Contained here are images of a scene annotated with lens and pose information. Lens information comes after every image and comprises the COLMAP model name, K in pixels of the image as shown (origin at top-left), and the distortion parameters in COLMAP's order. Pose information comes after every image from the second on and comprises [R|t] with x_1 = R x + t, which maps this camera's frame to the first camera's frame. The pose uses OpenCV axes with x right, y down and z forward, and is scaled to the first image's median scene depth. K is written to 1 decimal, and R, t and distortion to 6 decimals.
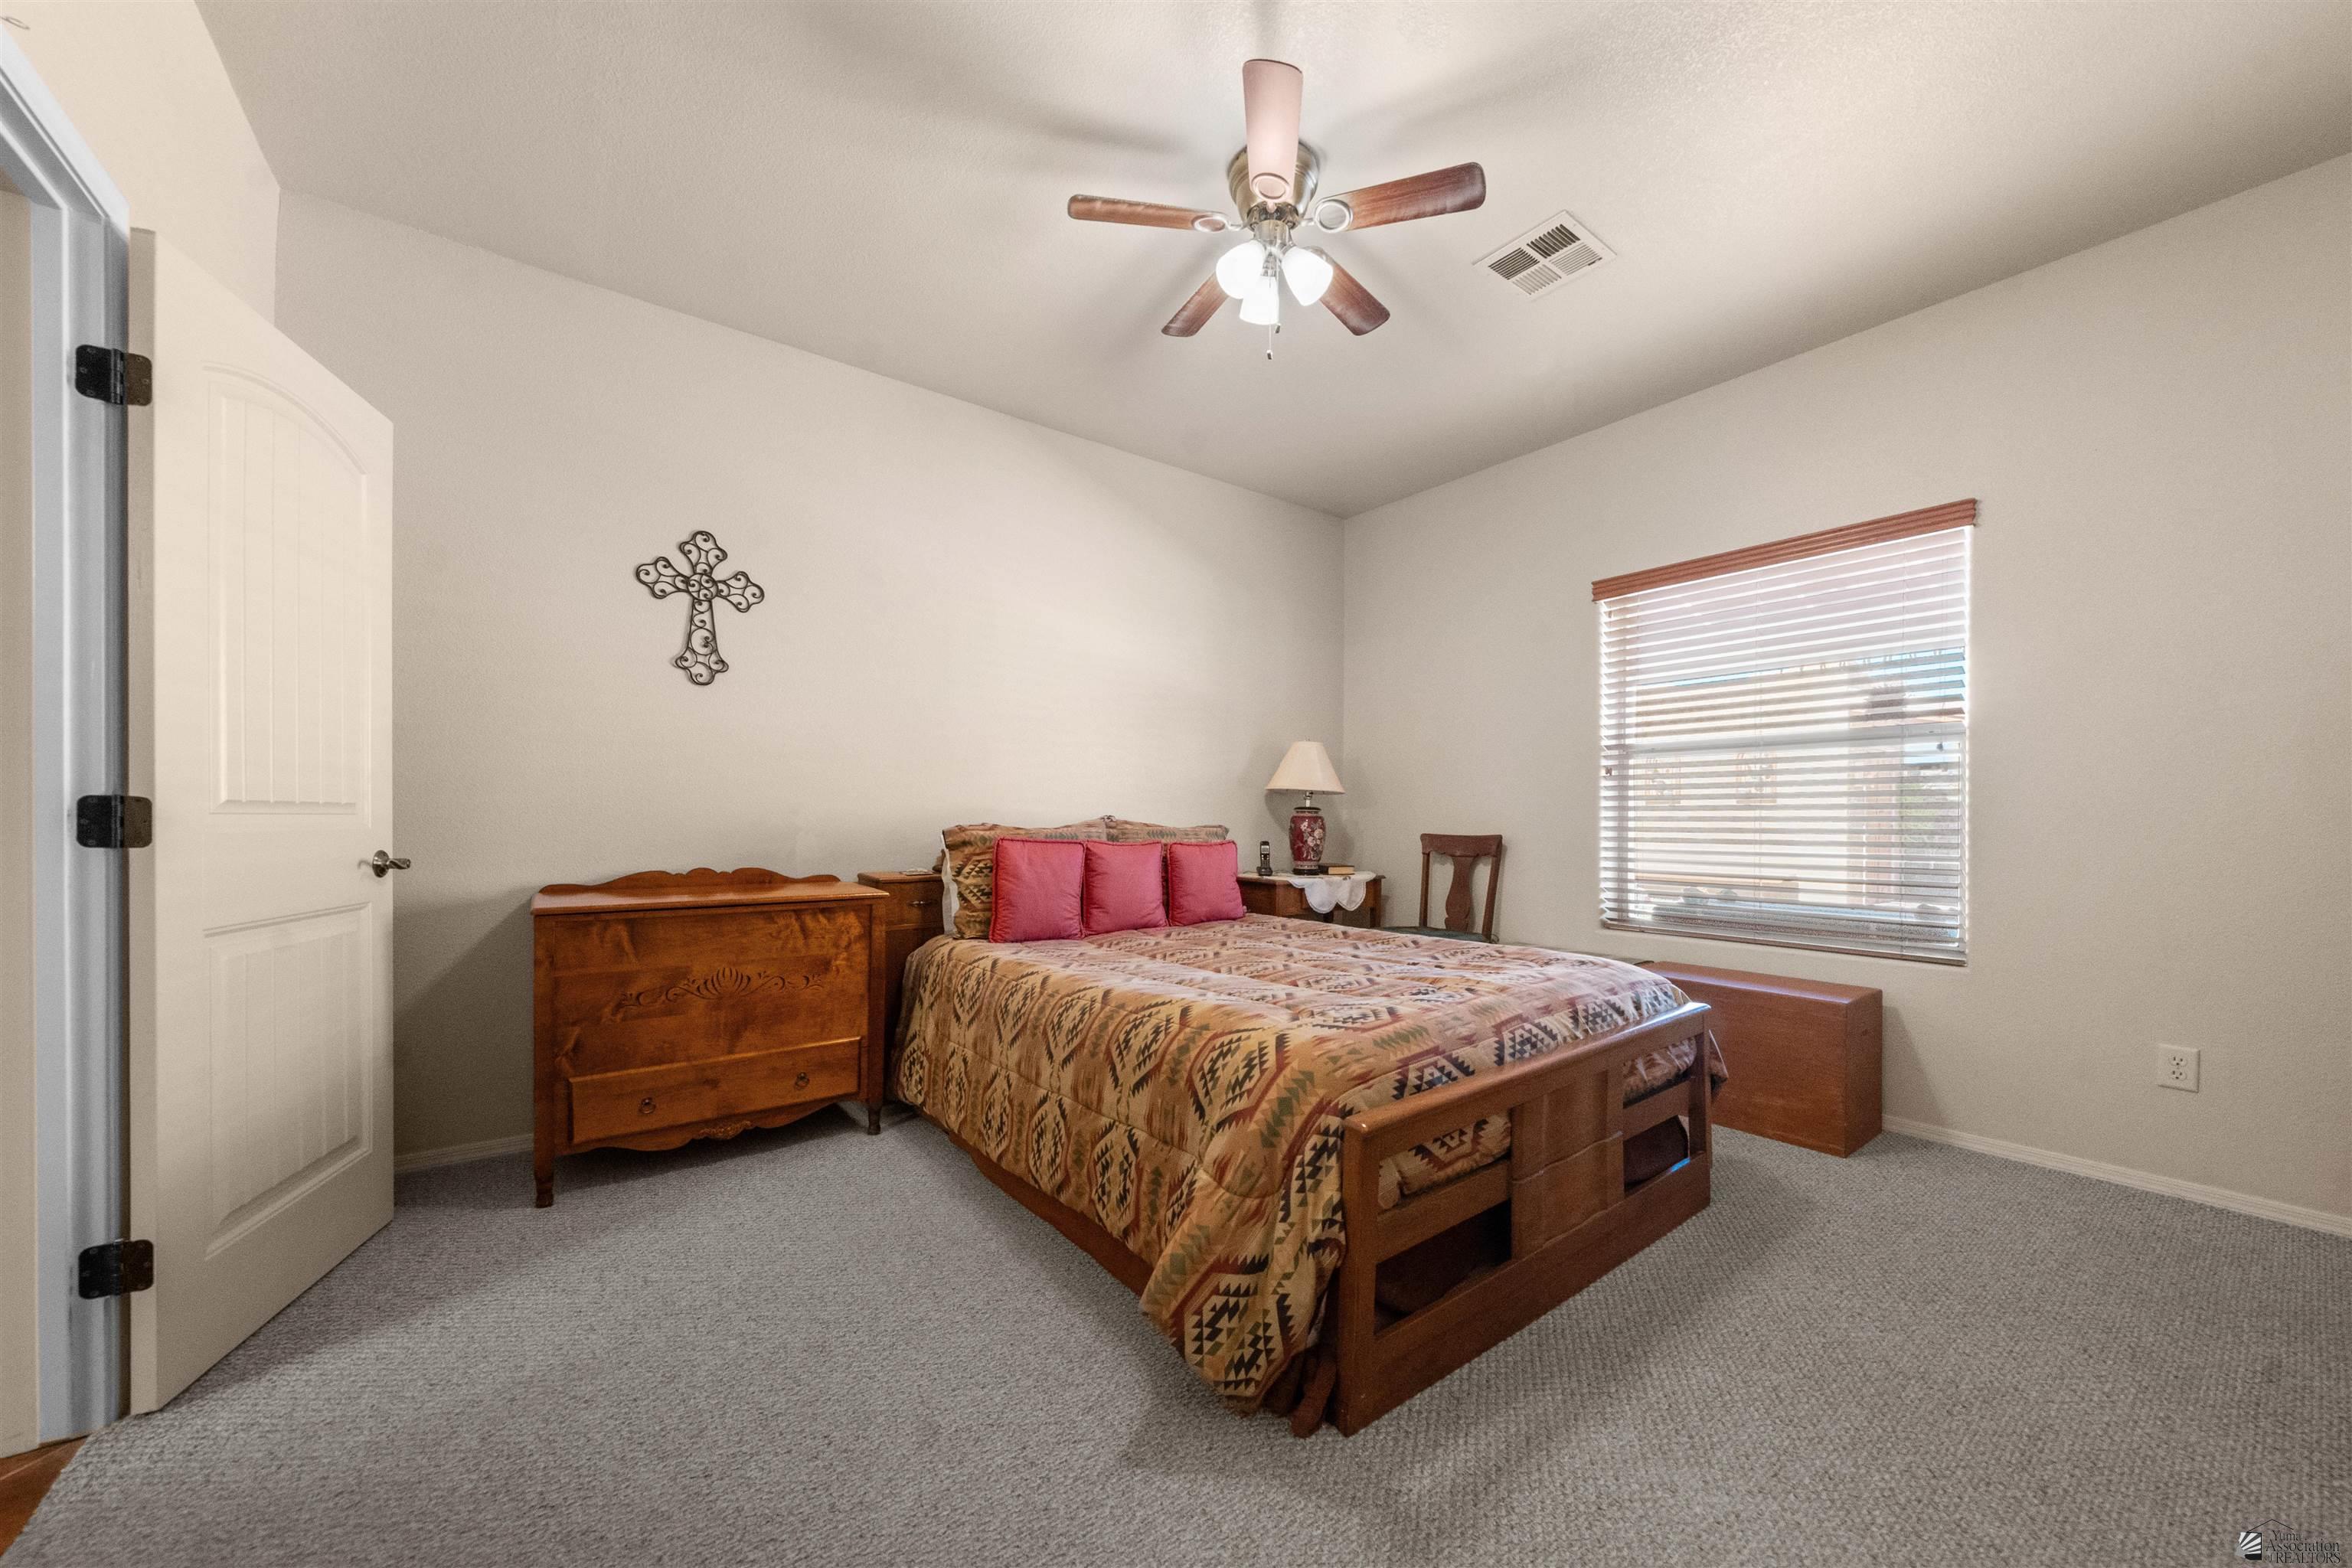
lens RADIAL K [[847.3, 0, 1179.6], [0, 847.3, 817.4], [0, 0, 1]] dist [-0.001037, -0.000003]
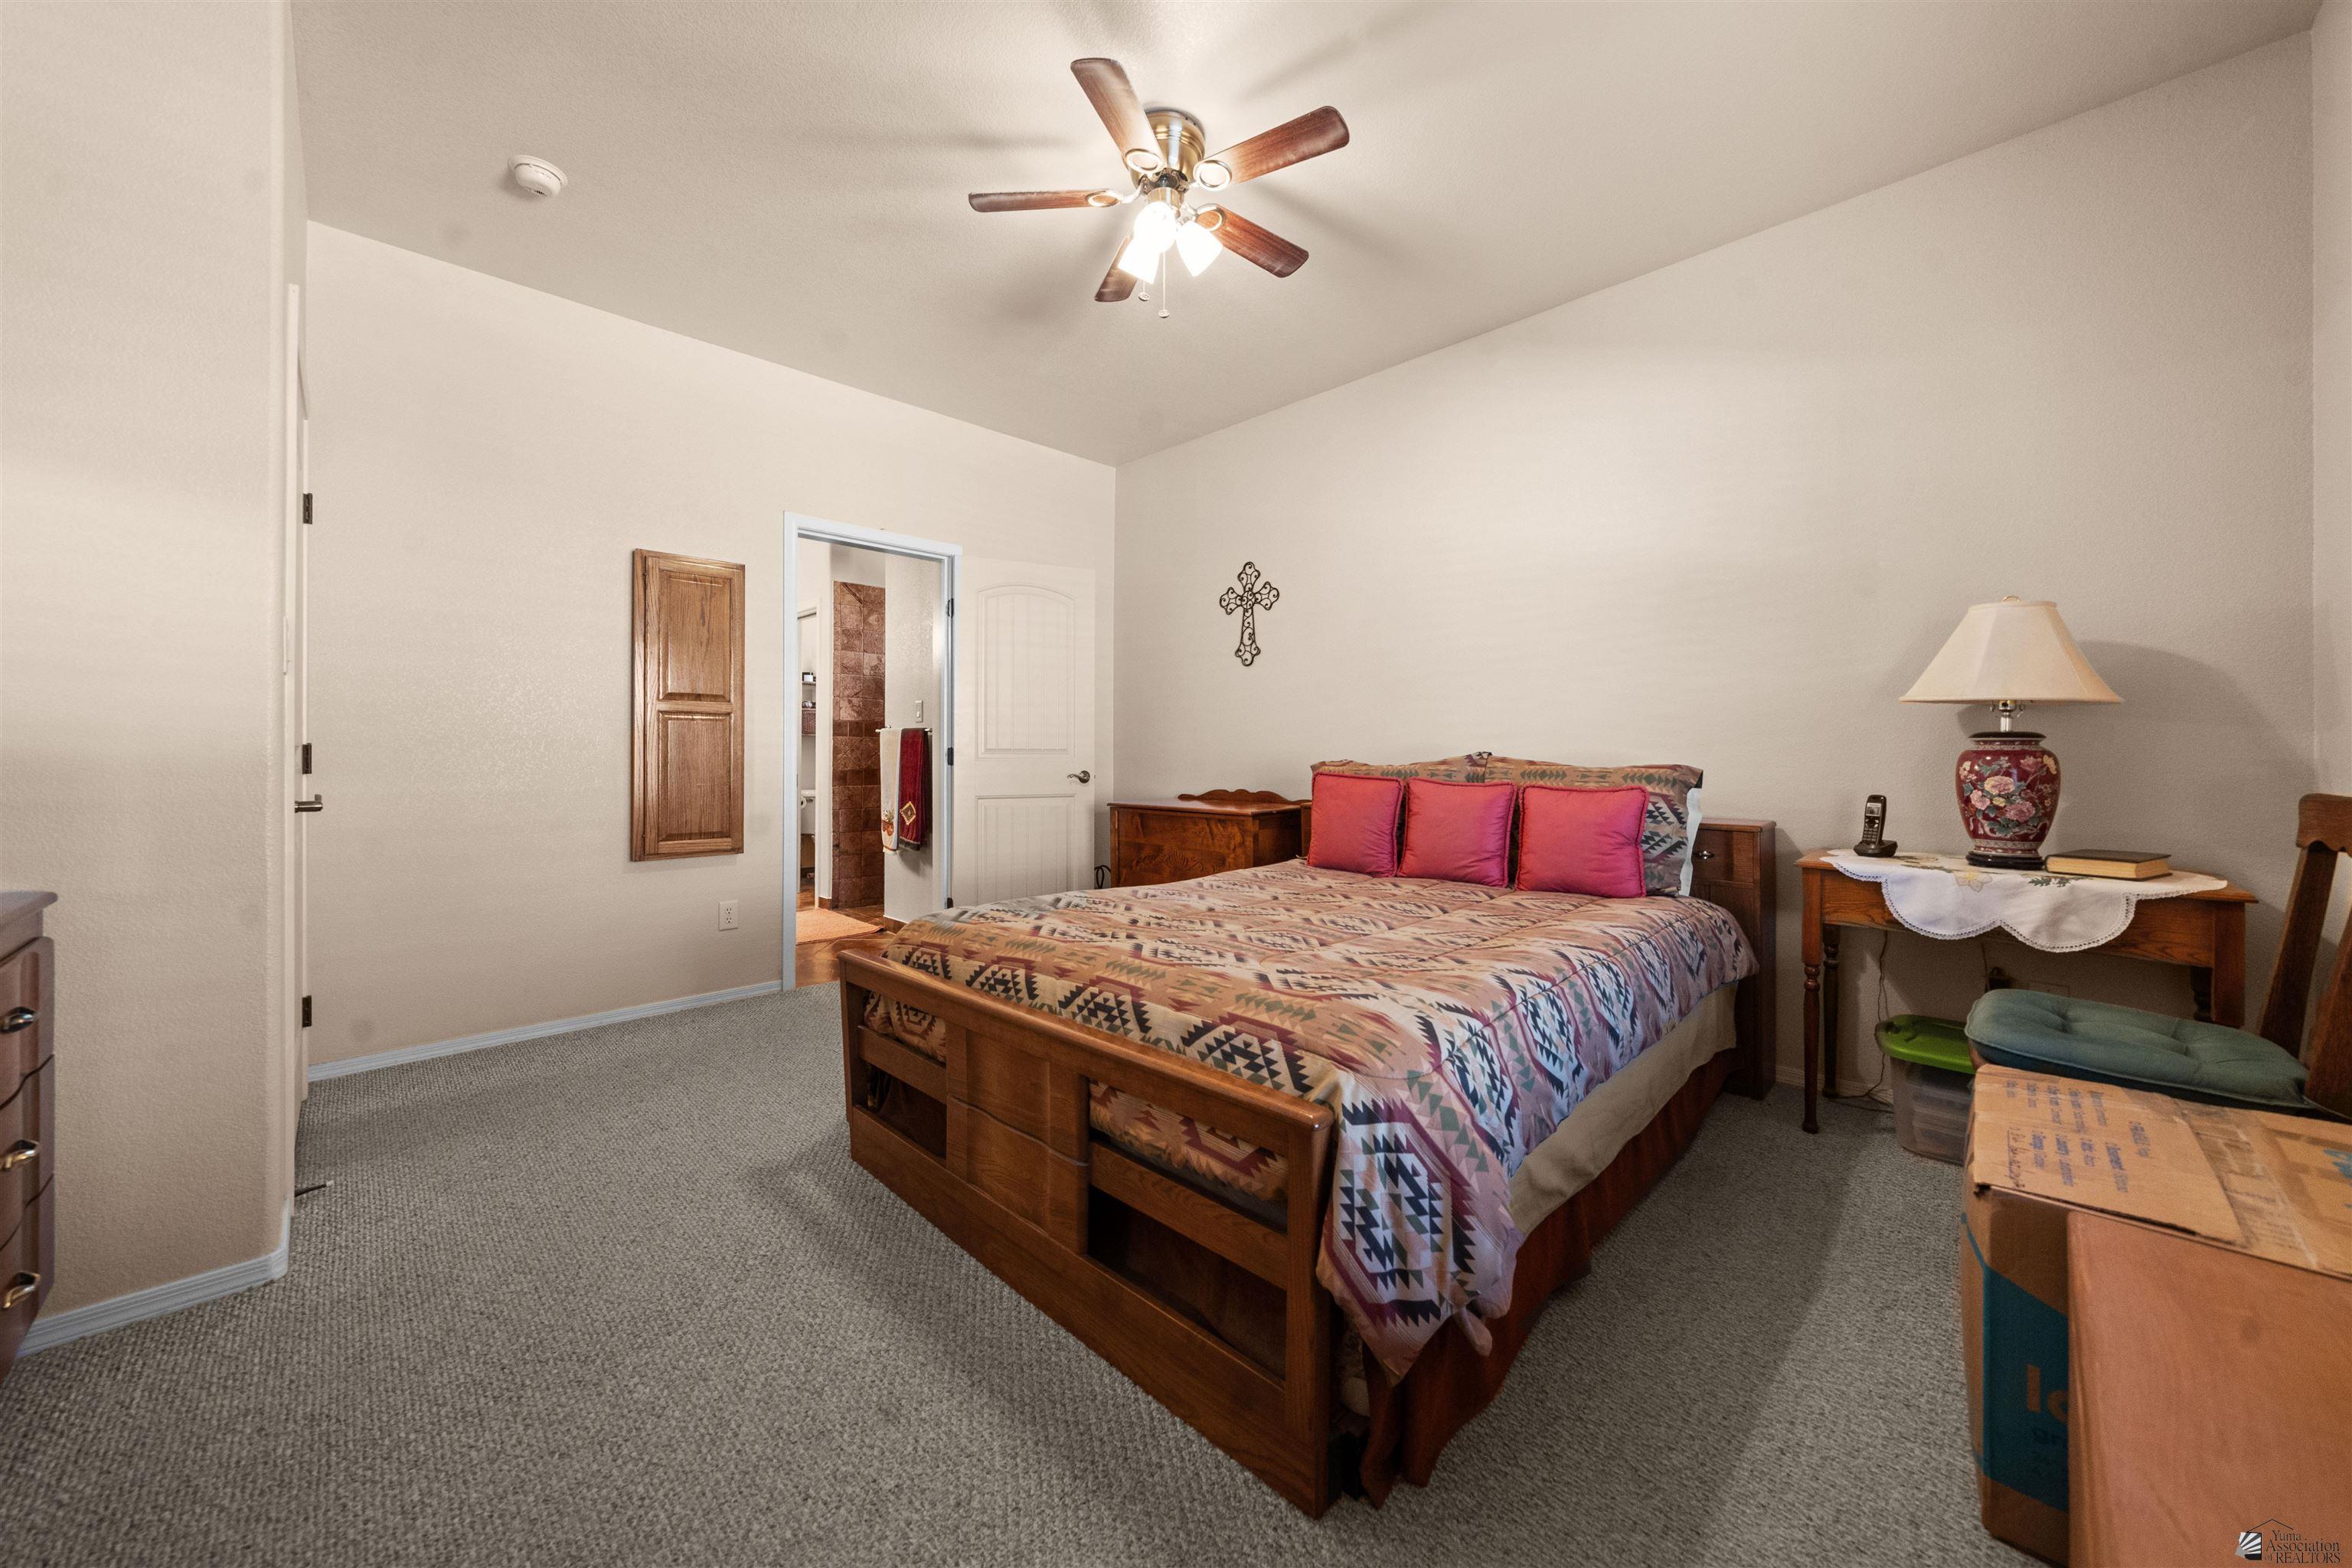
lens RADIAL K [[843.0, 0, 1179.8], [0, 843.0, 757.9], [0, 0, 1]] dist [0.000261, 0.000036]
pose [[0.143245, -0.001277, -0.989686, 0.886061], [-0.001074, 0.999998, -0.001446, 0.006588], [0.989687, 0.001270, 0.143243, 0.676839]]
